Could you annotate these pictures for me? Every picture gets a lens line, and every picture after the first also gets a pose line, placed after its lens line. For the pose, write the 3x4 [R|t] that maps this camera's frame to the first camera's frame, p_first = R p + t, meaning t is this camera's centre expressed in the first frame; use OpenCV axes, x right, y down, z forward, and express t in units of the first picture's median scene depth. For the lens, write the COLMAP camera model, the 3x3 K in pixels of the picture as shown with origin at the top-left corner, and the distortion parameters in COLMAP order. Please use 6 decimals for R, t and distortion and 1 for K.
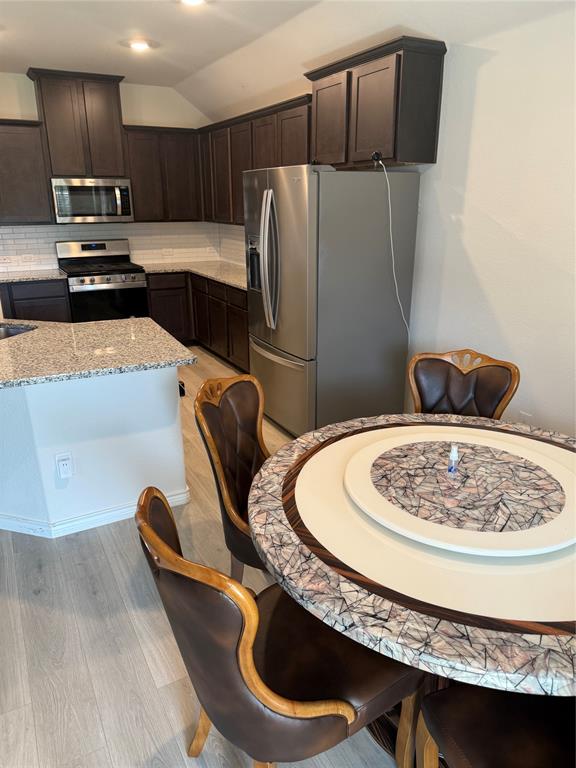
lens RADIAL K [[539.5, 0, 280.2], [0, 539.5, 385.8], [0, 0, 1]] dist [0.069383, -0.087856]
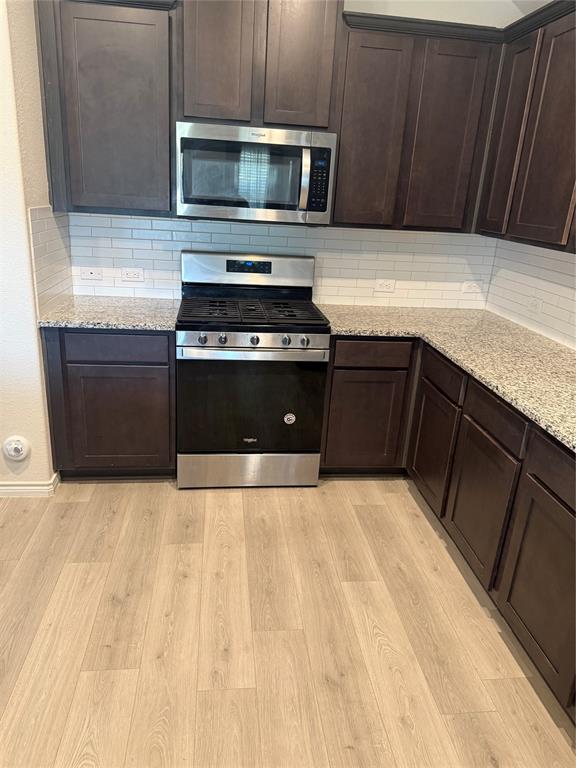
lens RADIAL K [[539.5, 0, 288.7], [0, 539.5, 389.4], [0, 0, 1]] dist [0.069383, -0.087856]
pose [[0.929625, 0.183582, -0.319523, -0.123986], [-0.179395, 0.982847, 0.042759, -0.174854], [0.321892, 0.017571, 0.946613, 0.544395]]
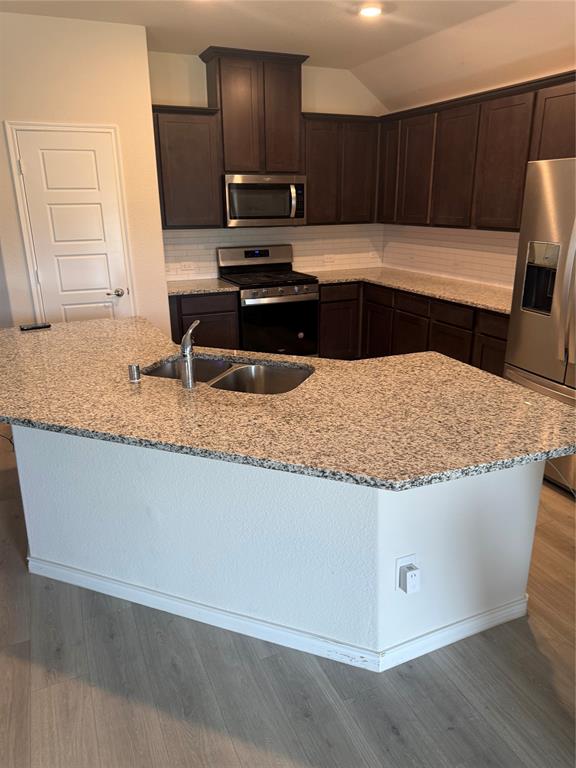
lens RADIAL K [[539.5, 0, 287.2], [0, 539.5, 385.4], [0, 0, 1]] dist [0.069383, -0.087856]
pose [[0.997558, 0.020184, -0.066862, -0.239109], [-0.020100, 0.999796, 0.001932, -0.045697], [0.066888, -0.000583, 0.997760, 0.132888]]
